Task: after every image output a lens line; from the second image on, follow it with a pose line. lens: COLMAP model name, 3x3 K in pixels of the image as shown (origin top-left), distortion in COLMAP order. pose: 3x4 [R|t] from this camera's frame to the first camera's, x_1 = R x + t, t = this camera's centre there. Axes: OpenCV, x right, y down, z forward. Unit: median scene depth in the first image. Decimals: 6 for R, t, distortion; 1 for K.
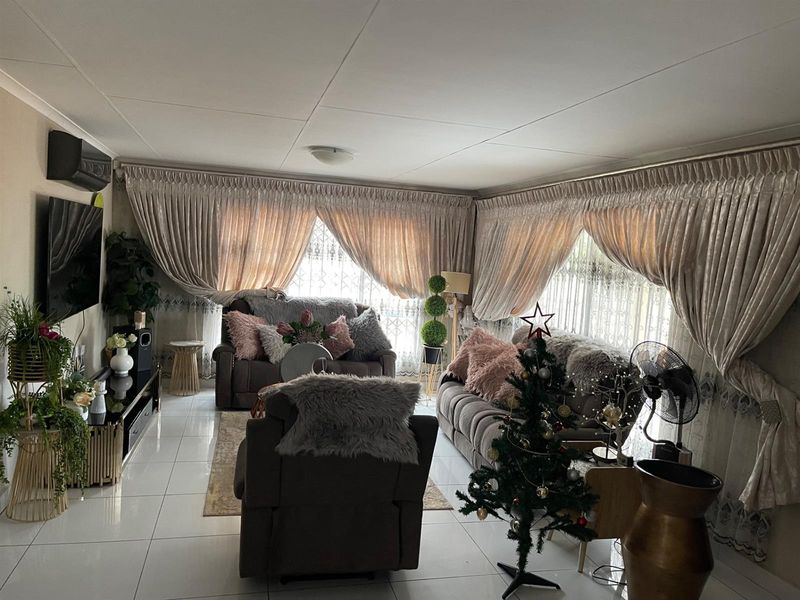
lens RADIAL K [[598.1, 0, 402.2], [0, 598.1, 303.3], [0, 0, 1]] dist [0.053375, -0.071360]
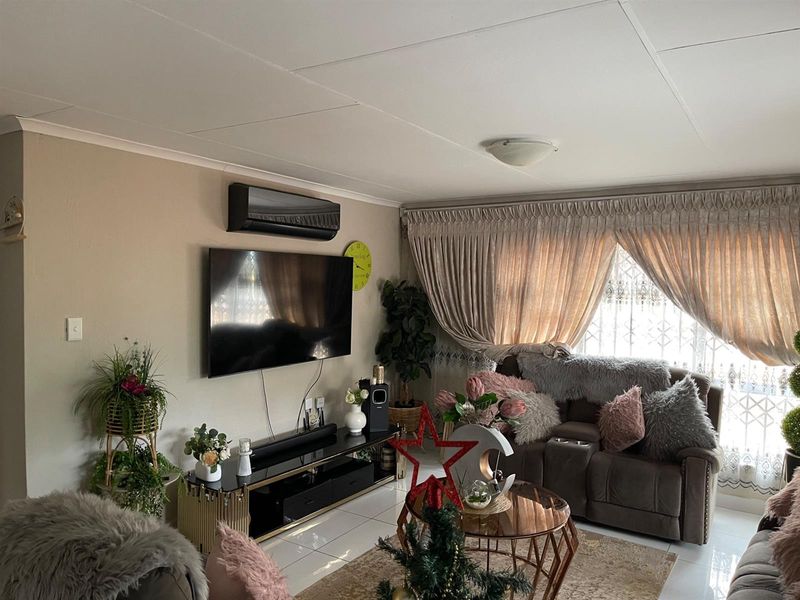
lens RADIAL K [[598.1, 0, 399.0], [0, 598.1, 301.6], [0, 0, 1]] dist [0.053375, -0.071360]
pose [[0.669291, -0.028982, -0.742435, 0.279316], [-0.035369, 0.996863, -0.070798, -0.021027], [0.742158, 0.073644, 0.666166, 0.433050]]
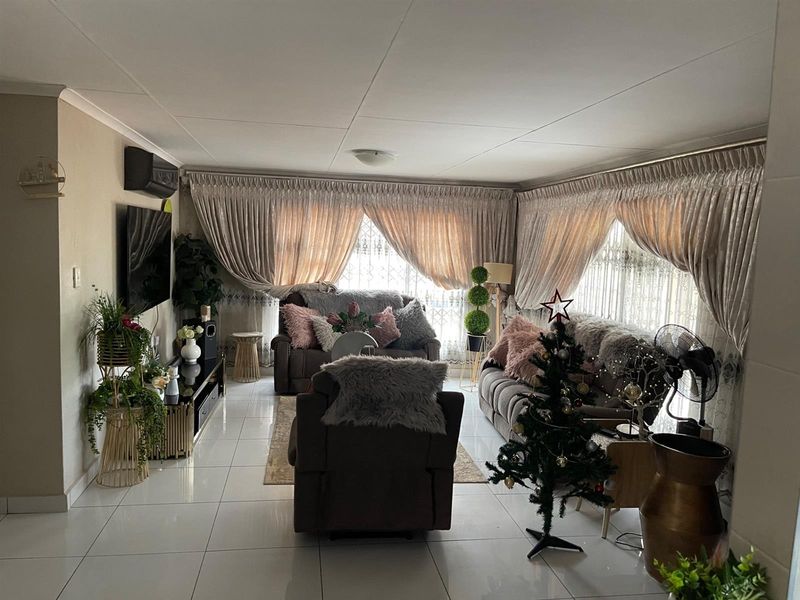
lens RADIAL K [[598.1, 0, 402.2], [0, 598.1, 302.3], [0, 0, 1]] dist [0.053375, -0.071360]
pose [[0.995483, -0.017466, -0.093324, 0.027393], [0.018486, 0.999778, 0.010074, 0.003368], [0.093127, -0.011754, 0.995585, -0.065815]]
